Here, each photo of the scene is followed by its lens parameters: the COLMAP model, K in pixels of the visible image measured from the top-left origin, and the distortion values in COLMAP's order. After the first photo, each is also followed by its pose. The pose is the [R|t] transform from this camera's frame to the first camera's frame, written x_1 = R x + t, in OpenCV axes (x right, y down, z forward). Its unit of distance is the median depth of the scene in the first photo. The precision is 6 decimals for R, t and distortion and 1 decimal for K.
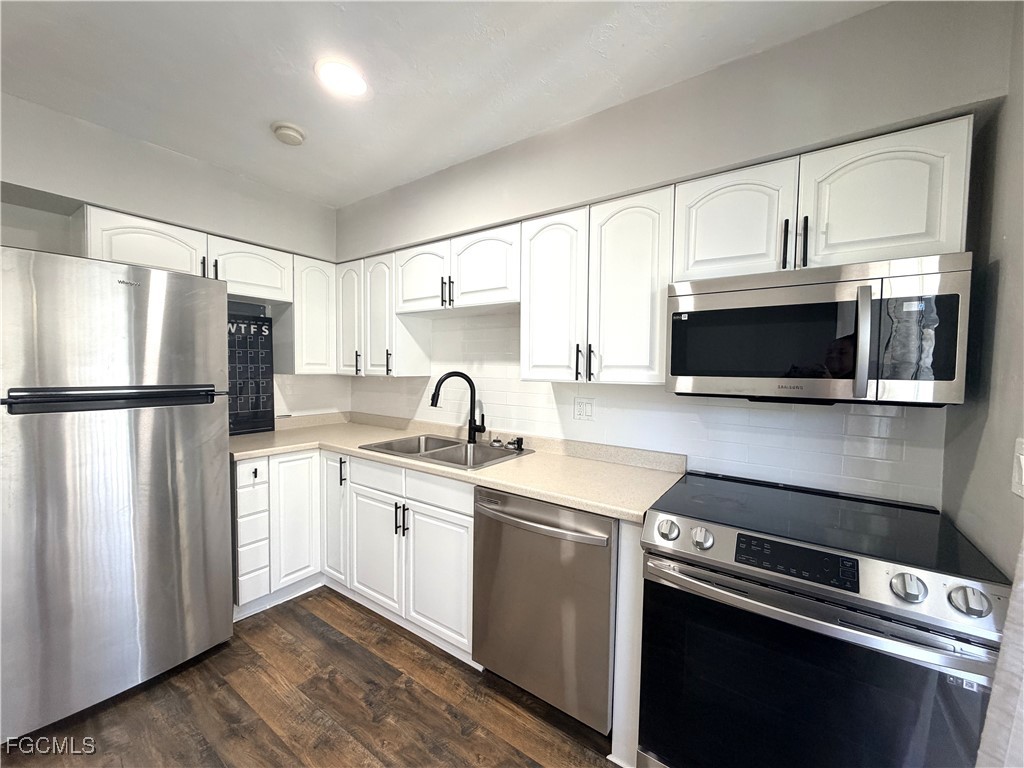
lens RADIAL K [[407.1, 0, 508.6], [0, 407.1, 383.1], [0, 0, 1]] dist [0.000384, -0.000168]
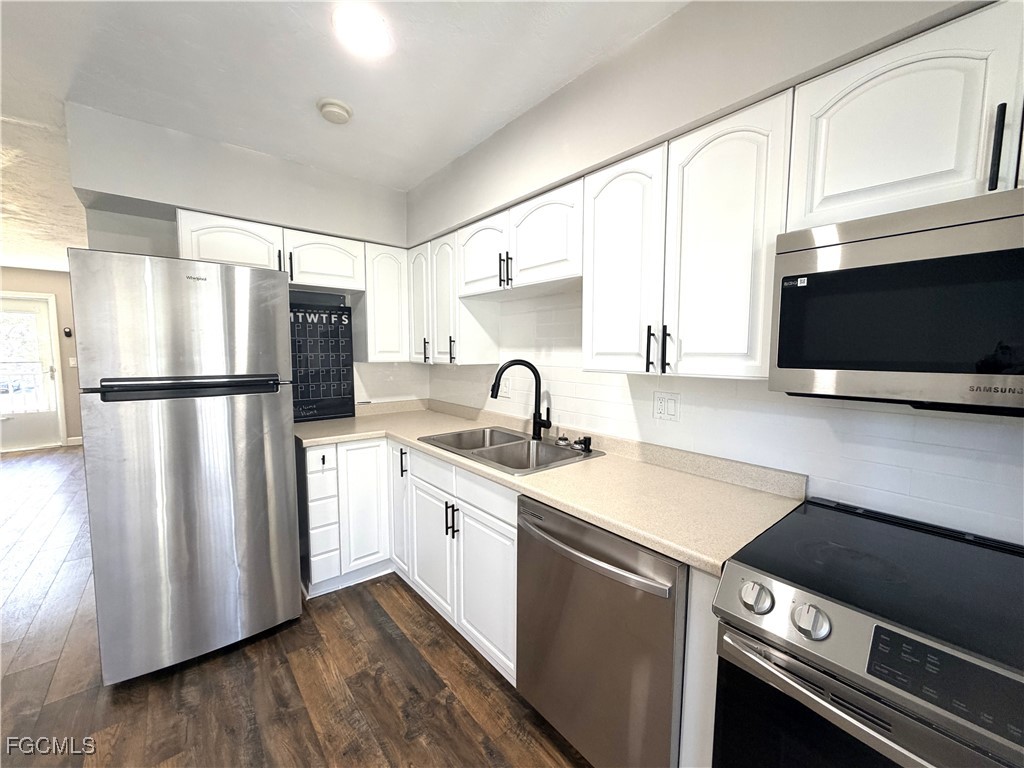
lens RADIAL K [[407.1, 0, 508.6], [0, 407.1, 383.1], [0, 0, 1]] dist [0.000384, -0.000168]
pose [[0.964161, 0.011961, -0.265048, 0.100554], [-0.001360, 0.999193, 0.040143, -0.014127], [0.265315, -0.038344, 0.963399, 0.147152]]
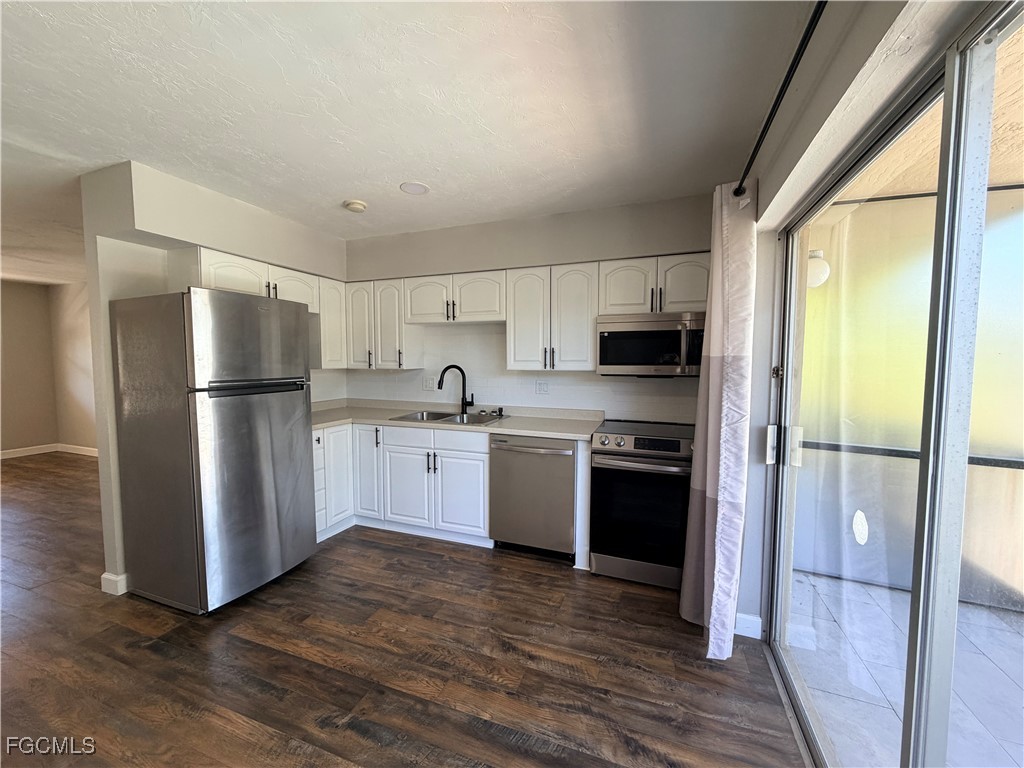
lens RADIAL K [[407.1, 0, 508.6], [0, 407.1, 383.1], [0, 0, 1]] dist [0.000384, -0.000168]
pose [[0.968809, -0.028116, 0.246209, -0.340317], [0.022242, 0.999399, 0.026606, 0.003006], [-0.246809, -0.020300, 0.968851, -0.516499]]
